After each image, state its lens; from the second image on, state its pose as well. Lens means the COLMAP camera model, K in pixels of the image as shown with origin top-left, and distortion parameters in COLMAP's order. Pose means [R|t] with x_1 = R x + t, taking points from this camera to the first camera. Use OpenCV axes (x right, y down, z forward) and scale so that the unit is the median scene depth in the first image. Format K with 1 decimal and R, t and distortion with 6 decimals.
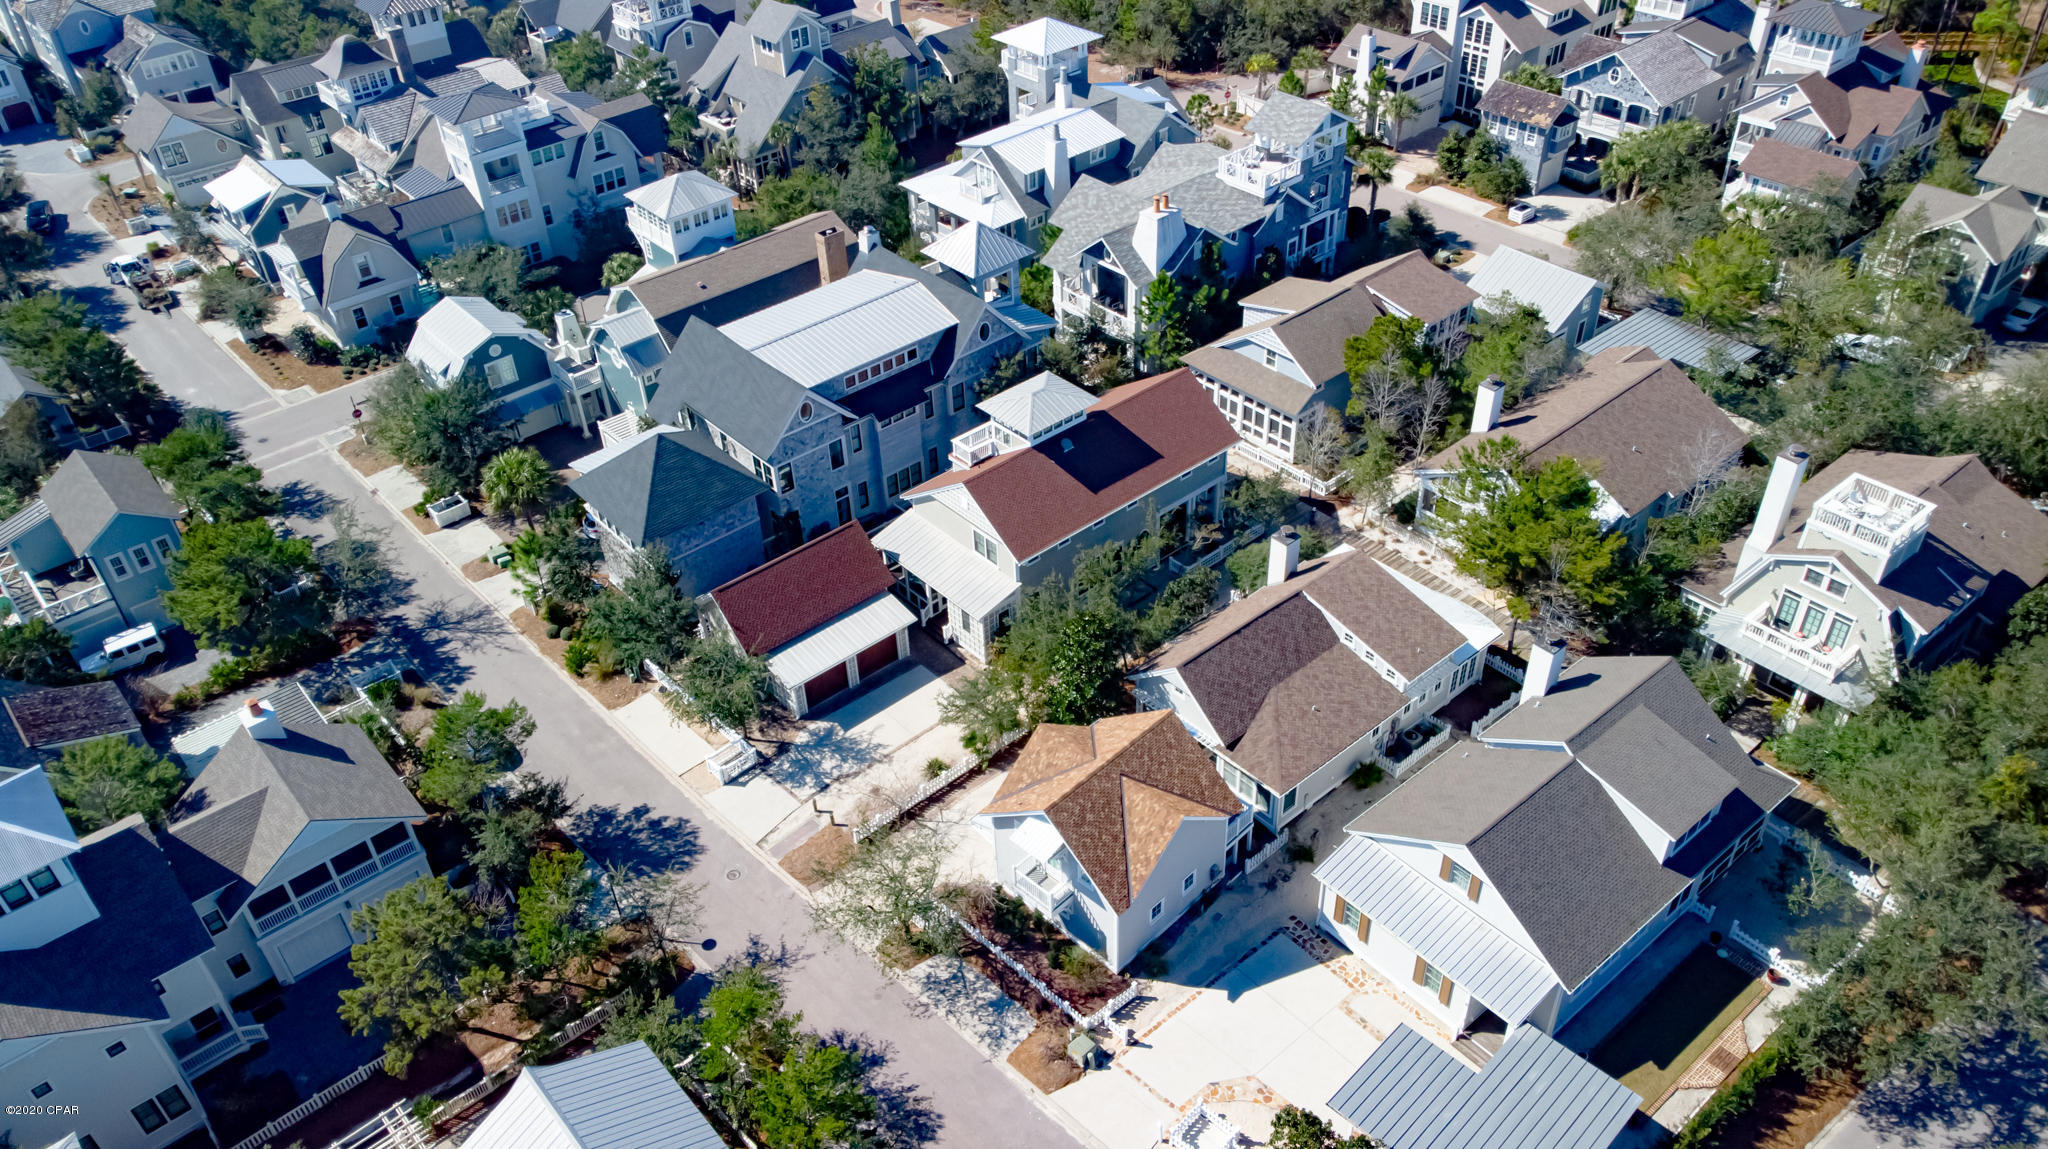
lens RADIAL K [[1518.6, 0, 1024.0], [0, 1518.6, 574.5], [0, 0, 1]] dist [-0.009911, 0.063501]
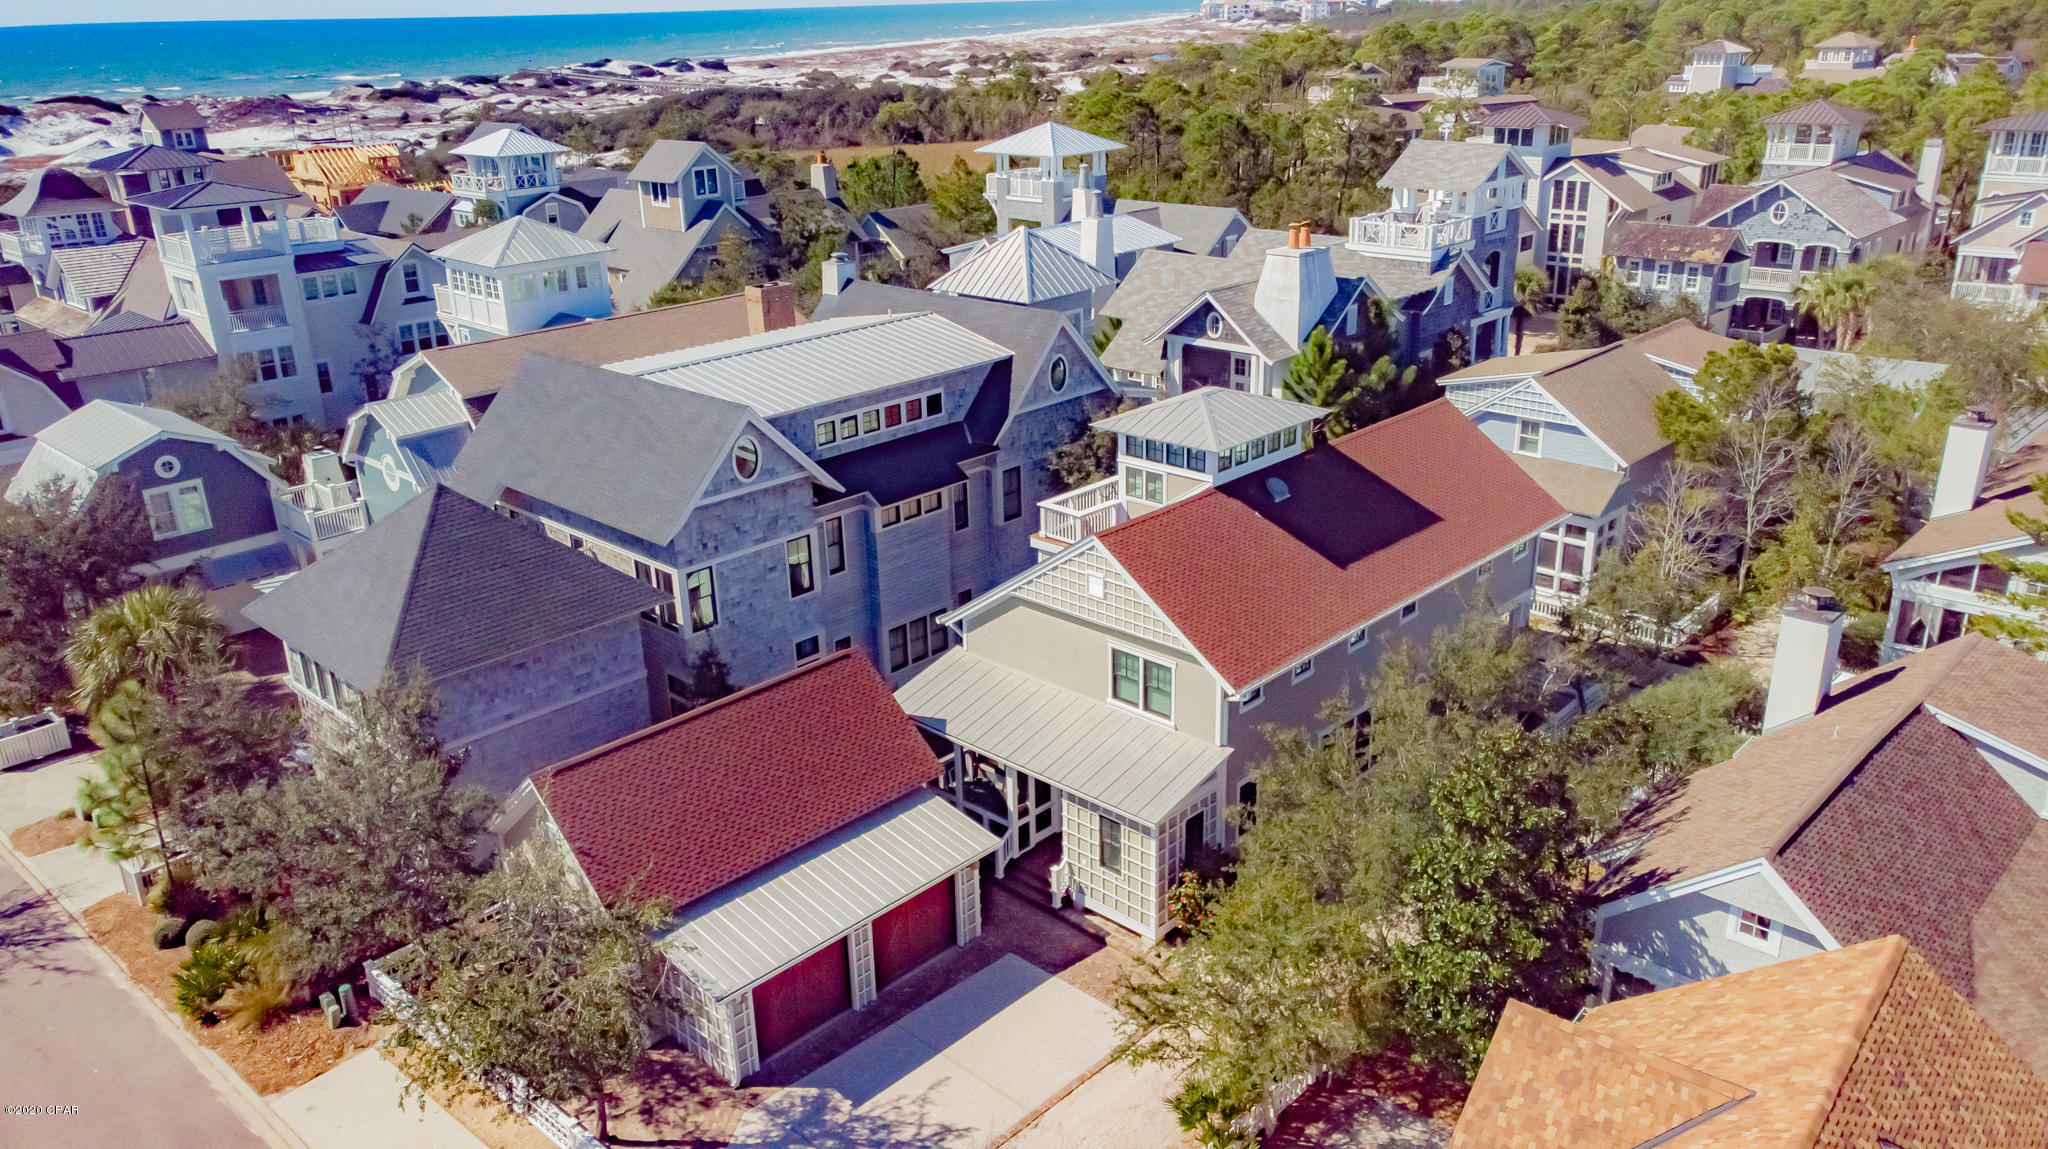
lens RADIAL K [[1518.6, 0, 1024.0], [0, 1518.6, 574.5], [0, 0, 1]] dist [-0.009911, 0.063501]
pose [[0.995806, -0.021892, 0.088828, -0.079830], [0.046950, 0.955626, -0.290816, 0.065958], [-0.078520, 0.293767, 0.952647, 0.429179]]
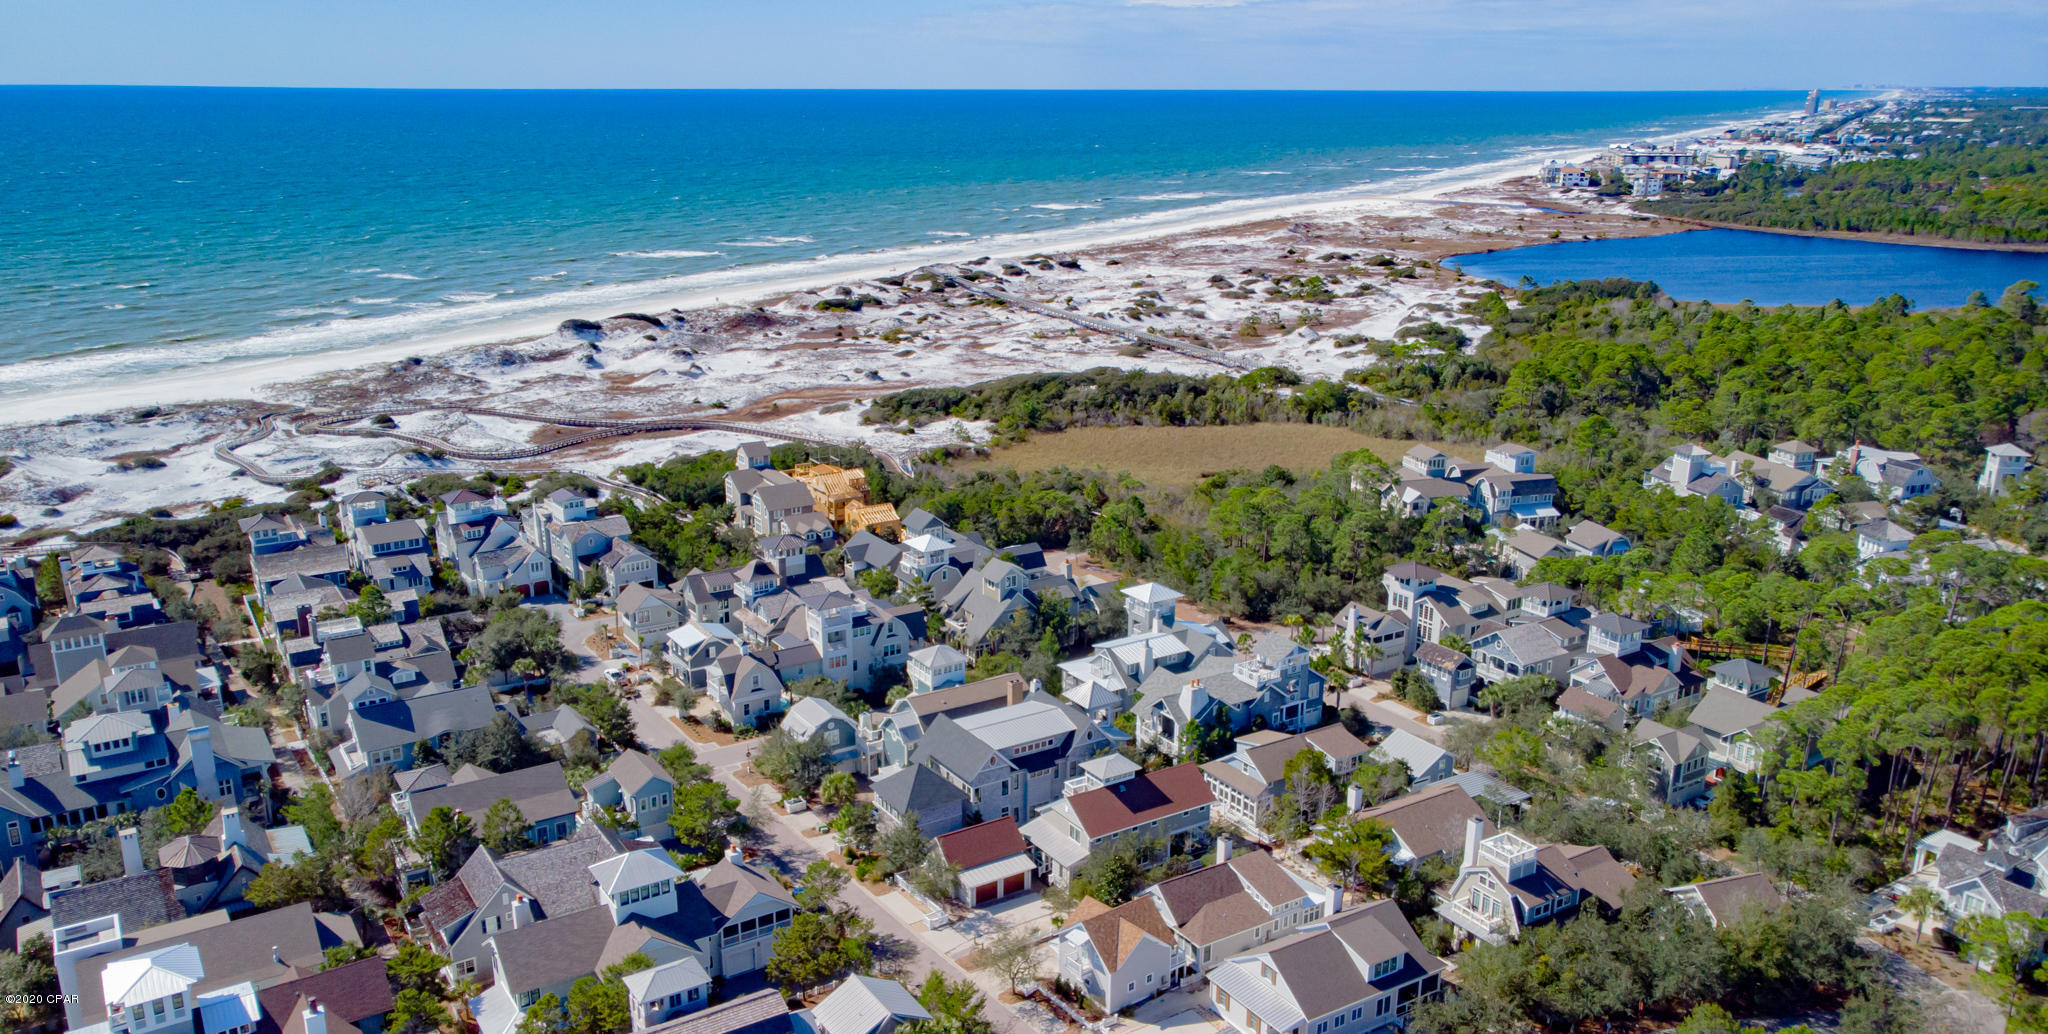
lens RADIAL K [[1527.5, 0, 1021.3], [0, 1527.5, 546.6], [0, 0, 1]] dist [0.059342, 0.003829]
pose [[0.988554, 0.080477, -0.127613, 0.100952], [-0.120661, 0.929499, -0.348529, 0.262994], [0.090568, 0.359937, 0.928570, -0.769280]]
